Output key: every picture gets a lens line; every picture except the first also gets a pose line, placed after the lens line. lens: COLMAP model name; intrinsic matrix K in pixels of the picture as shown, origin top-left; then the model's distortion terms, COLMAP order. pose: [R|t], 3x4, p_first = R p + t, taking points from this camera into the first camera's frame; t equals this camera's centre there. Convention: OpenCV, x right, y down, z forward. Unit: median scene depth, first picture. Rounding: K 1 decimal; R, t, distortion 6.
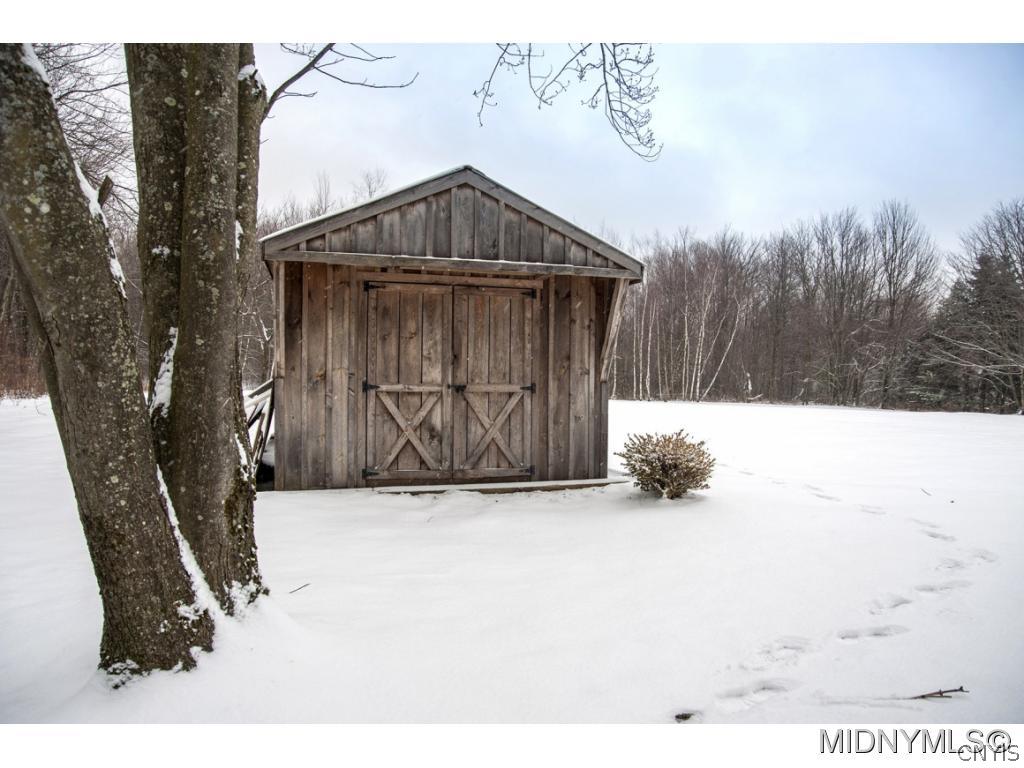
lens RADIAL K [[733.8, 0, 512.8], [0, 733.8, 383.1], [0, 0, 1]] dist [-0.052322, -0.000154]
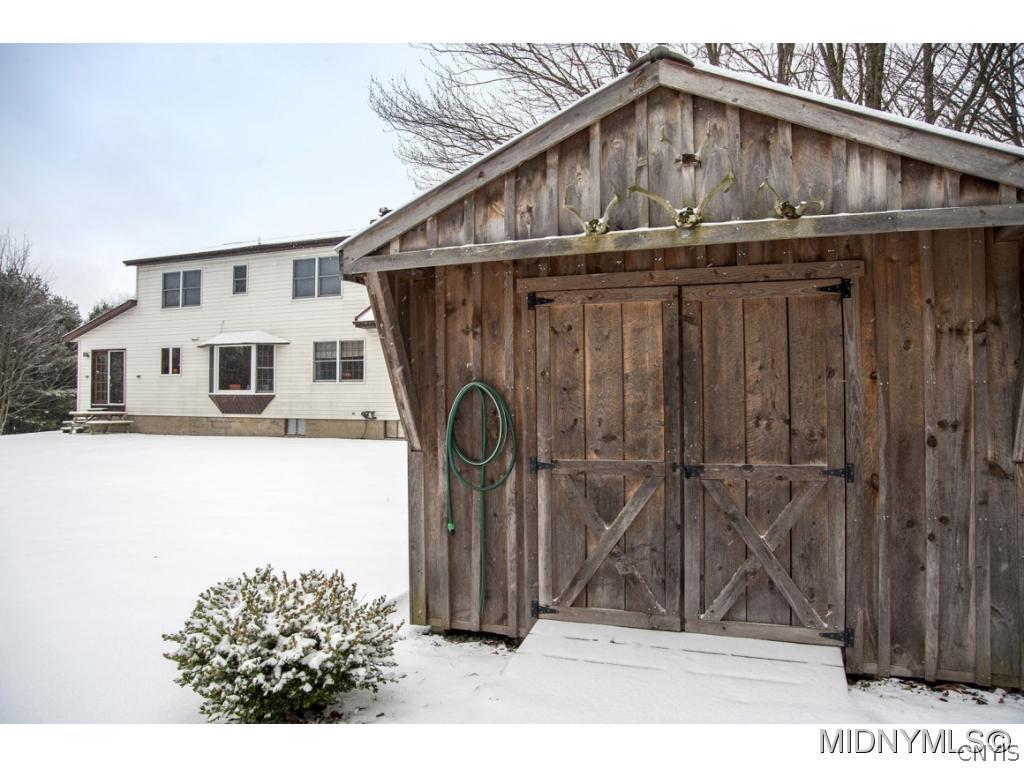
lens RADIAL K [[733.8, 0, 512.0], [0, 733.8, 390.6], [0, 0, 1]] dist [-0.052322, -0.000154]
pose [[0.804686, -0.024532, -0.593194, 0.146868], [0.010045, 0.999565, -0.027712, -0.040398], [0.593616, 0.016341, 0.804583, 0.498317]]
